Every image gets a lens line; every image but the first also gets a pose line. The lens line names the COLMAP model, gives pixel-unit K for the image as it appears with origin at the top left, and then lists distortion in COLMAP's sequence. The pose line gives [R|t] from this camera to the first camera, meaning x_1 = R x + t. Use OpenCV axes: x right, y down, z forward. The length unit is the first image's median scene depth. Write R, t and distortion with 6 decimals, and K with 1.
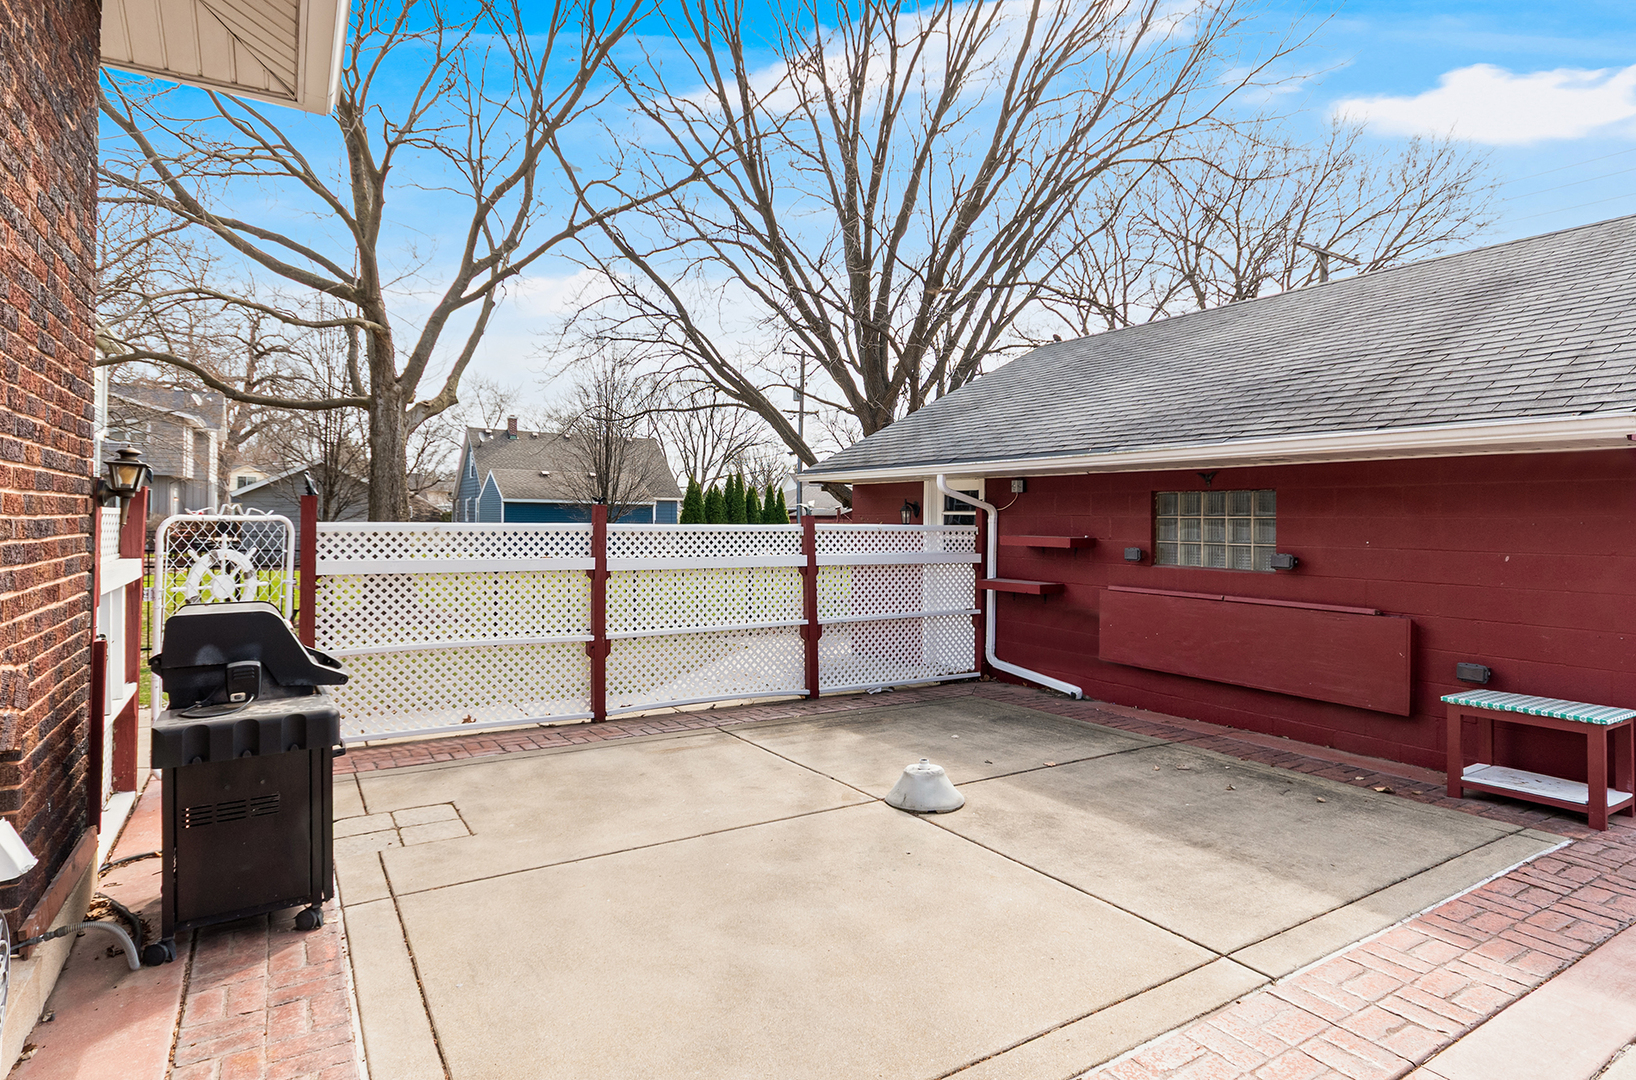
lens RADIAL K [[843.5, 0, 822.7], [0, 843.5, 533.3], [0, 0, 1]] dist [-0.005666, -0.000464]
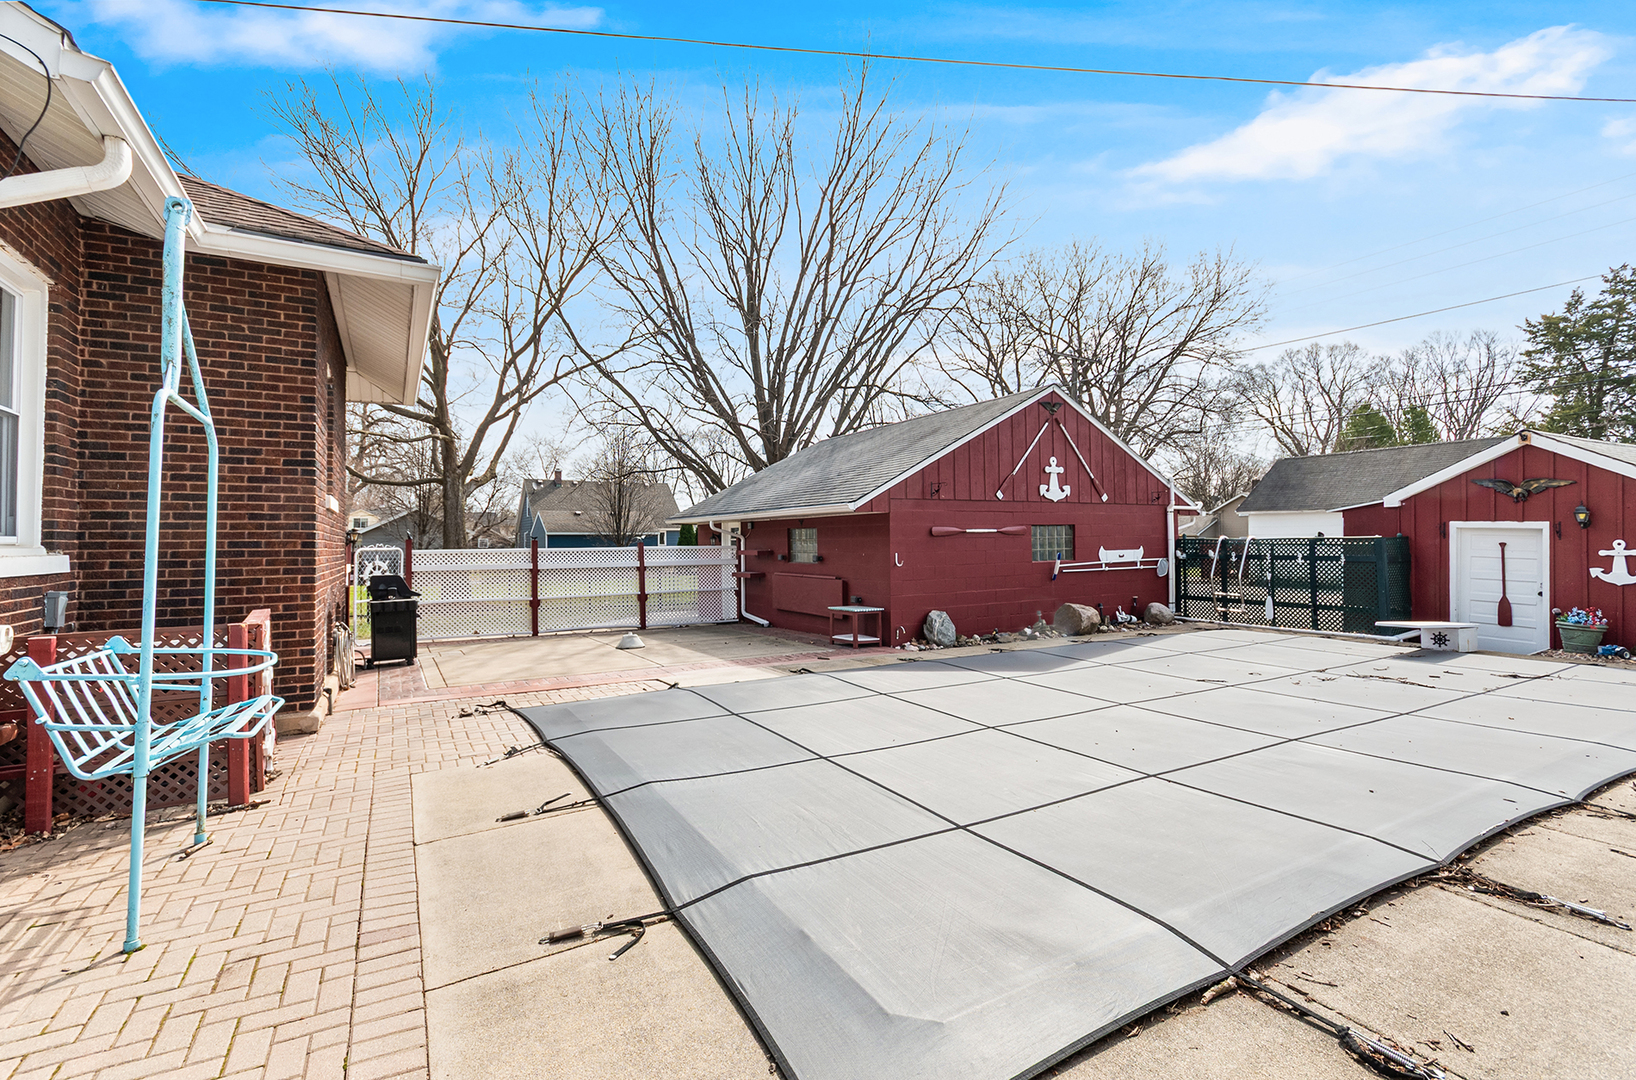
lens RADIAL K [[724.2, 0, 810.5], [0, 724.2, 538.7], [0, 0, 1]] dist [-0.000760, 0.000242]
pose [[0.998952, -0.020880, -0.040736, 0.272043], [0.020010, 0.999565, -0.021646, 0.009653], [0.041170, 0.020808, 0.998935, -0.447254]]
